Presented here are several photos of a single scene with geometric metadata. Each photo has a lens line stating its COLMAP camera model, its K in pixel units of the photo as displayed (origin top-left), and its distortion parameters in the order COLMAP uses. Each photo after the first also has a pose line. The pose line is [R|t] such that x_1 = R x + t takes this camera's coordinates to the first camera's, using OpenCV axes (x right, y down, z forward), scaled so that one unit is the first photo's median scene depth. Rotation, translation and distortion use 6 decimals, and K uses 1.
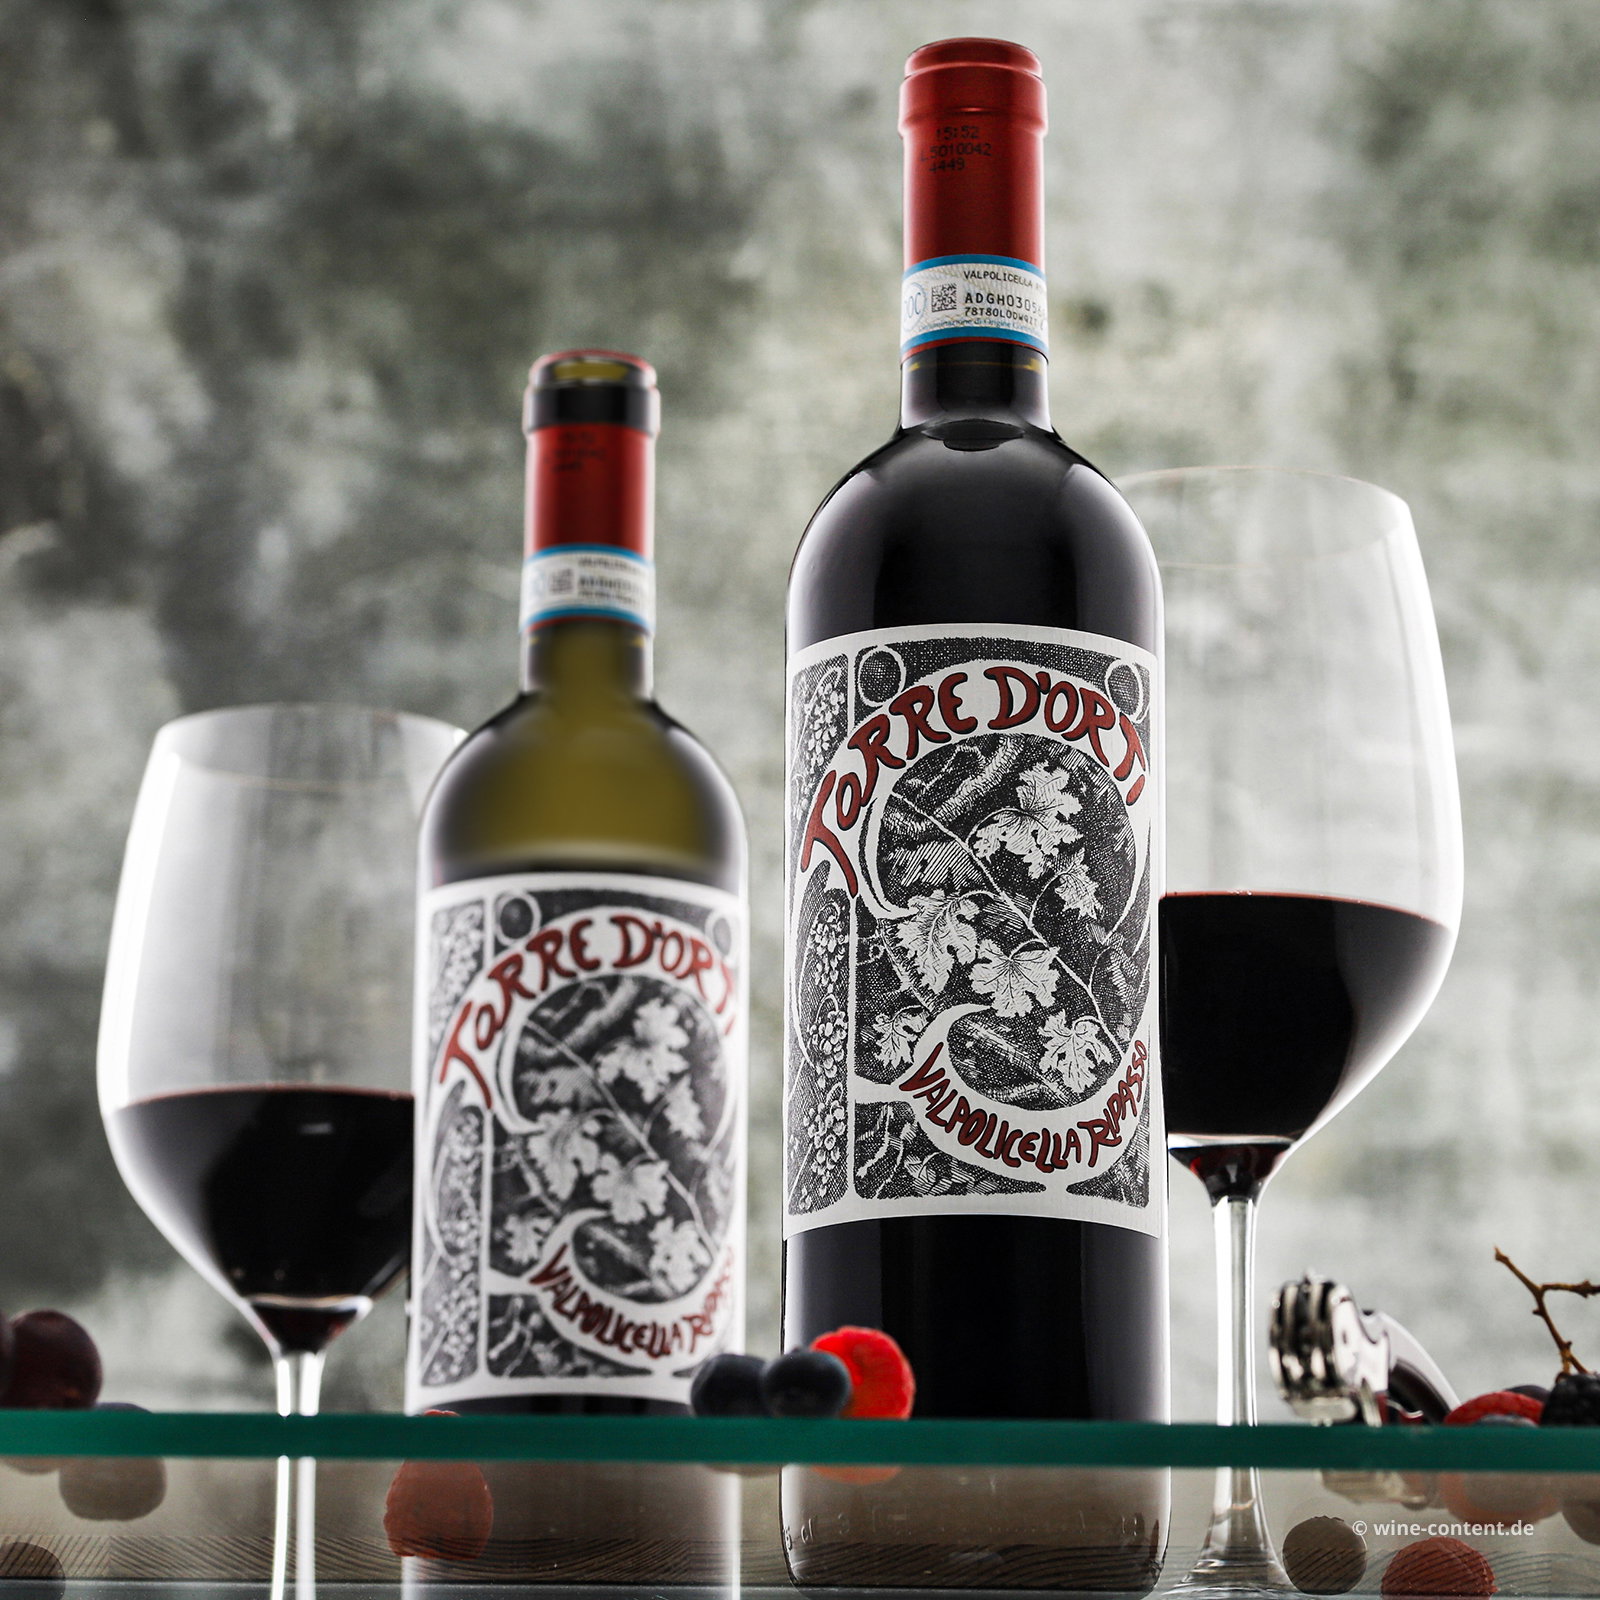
lens RADIAL K [[8857.7, 0, 800.0], [0, 8857.7, 800.0], [0, 0, 1]] dist [0.199600, -5.155997]
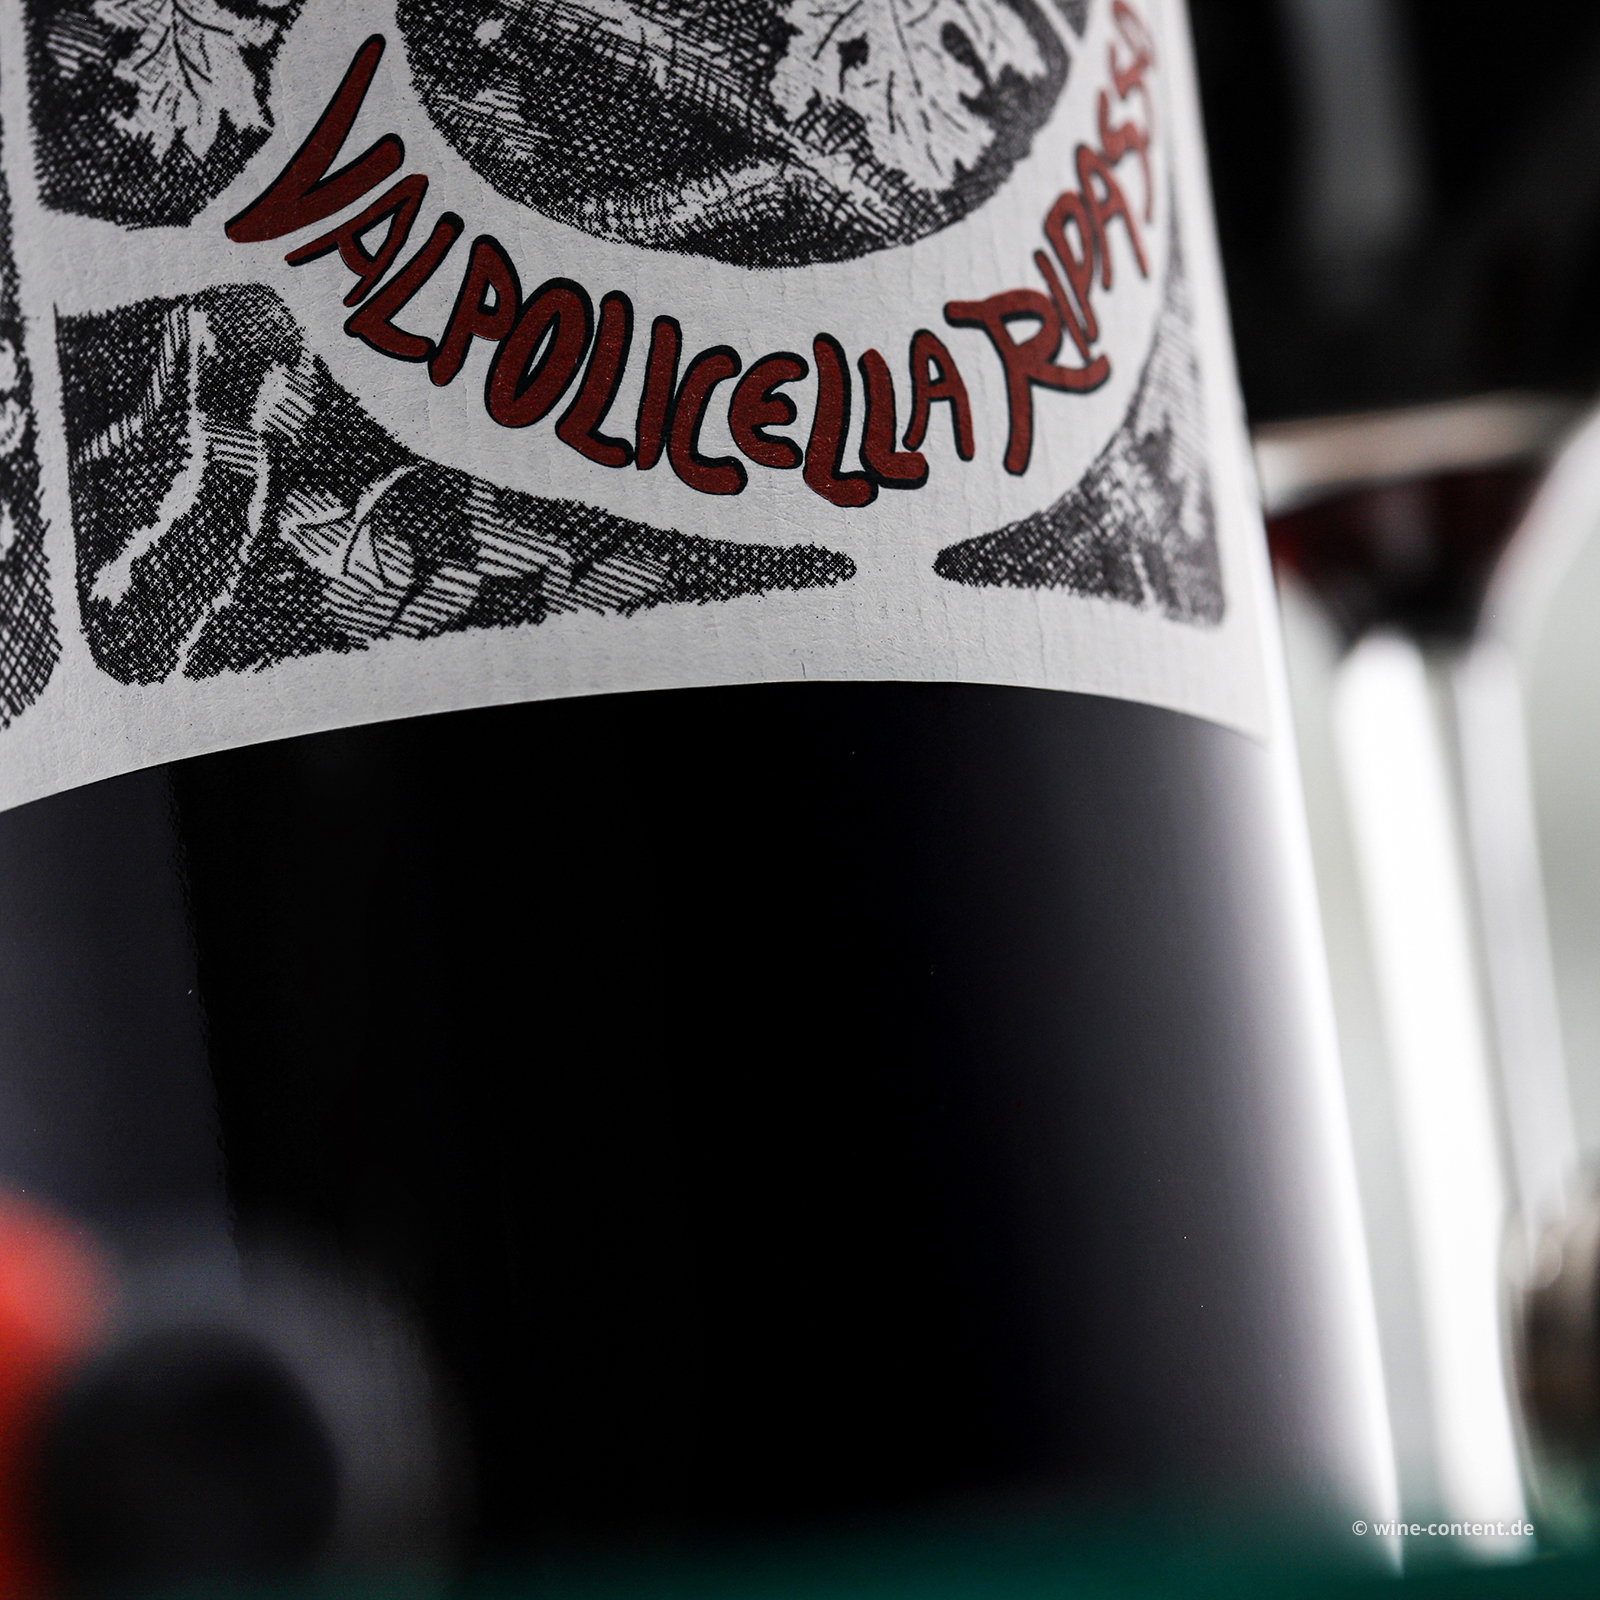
lens RADIAL K [[8857.7, 0, 800.0], [0, 8857.7, 800.0], [0, 0, 1]] dist [0.199600, -5.155997]
pose [[0.989438, -0.100308, 0.104645, -0.000565], [0.101098, 0.994874, -0.002258, 0.050366], [-0.103882, 0.012813, 0.994507, 0.746611]]
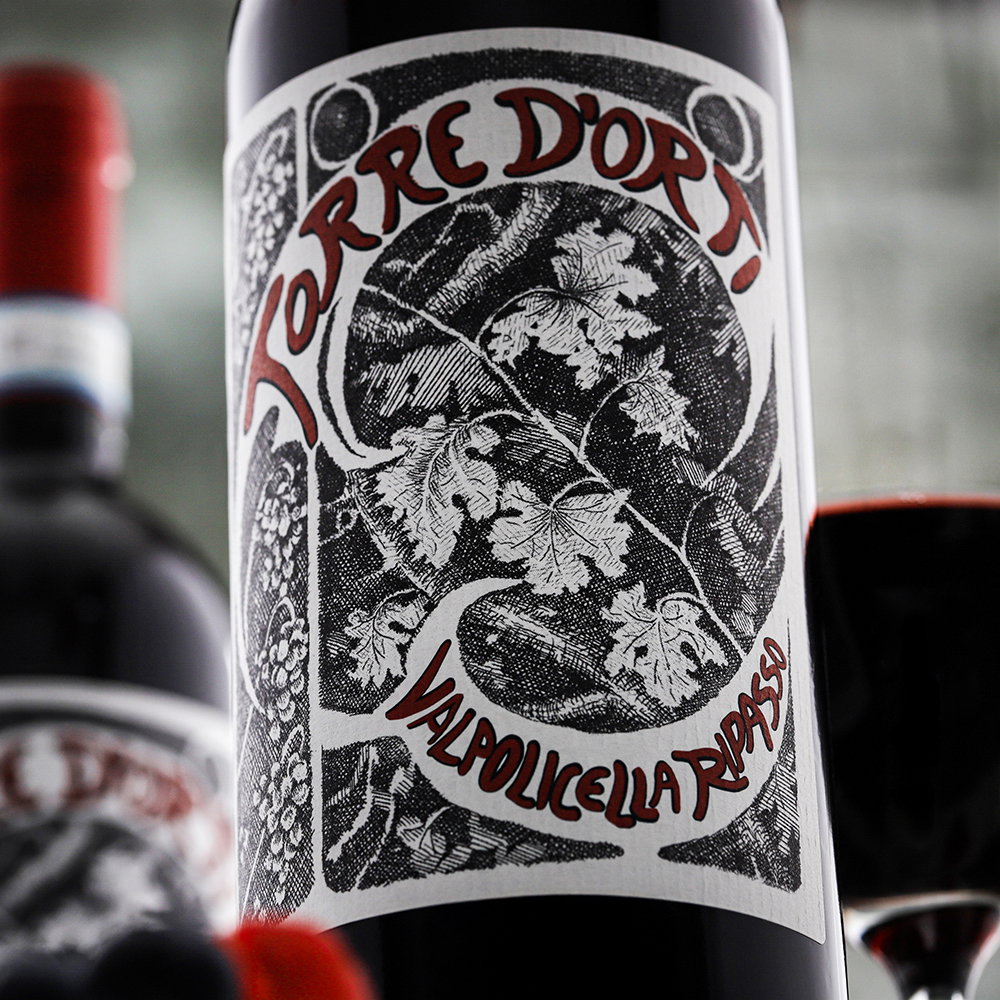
lens RADIAL K [[5536.0, 0, 500.0], [0, 5536.0, 500.0], [0, 0, 1]] dist [0.199600, -5.155997]
pose [[0.994506, -0.073381, -0.074654, 0.049579], [0.058062, 0.980084, -0.189907, 0.092273], [0.087103, 0.184529, 0.978960, 0.609563]]
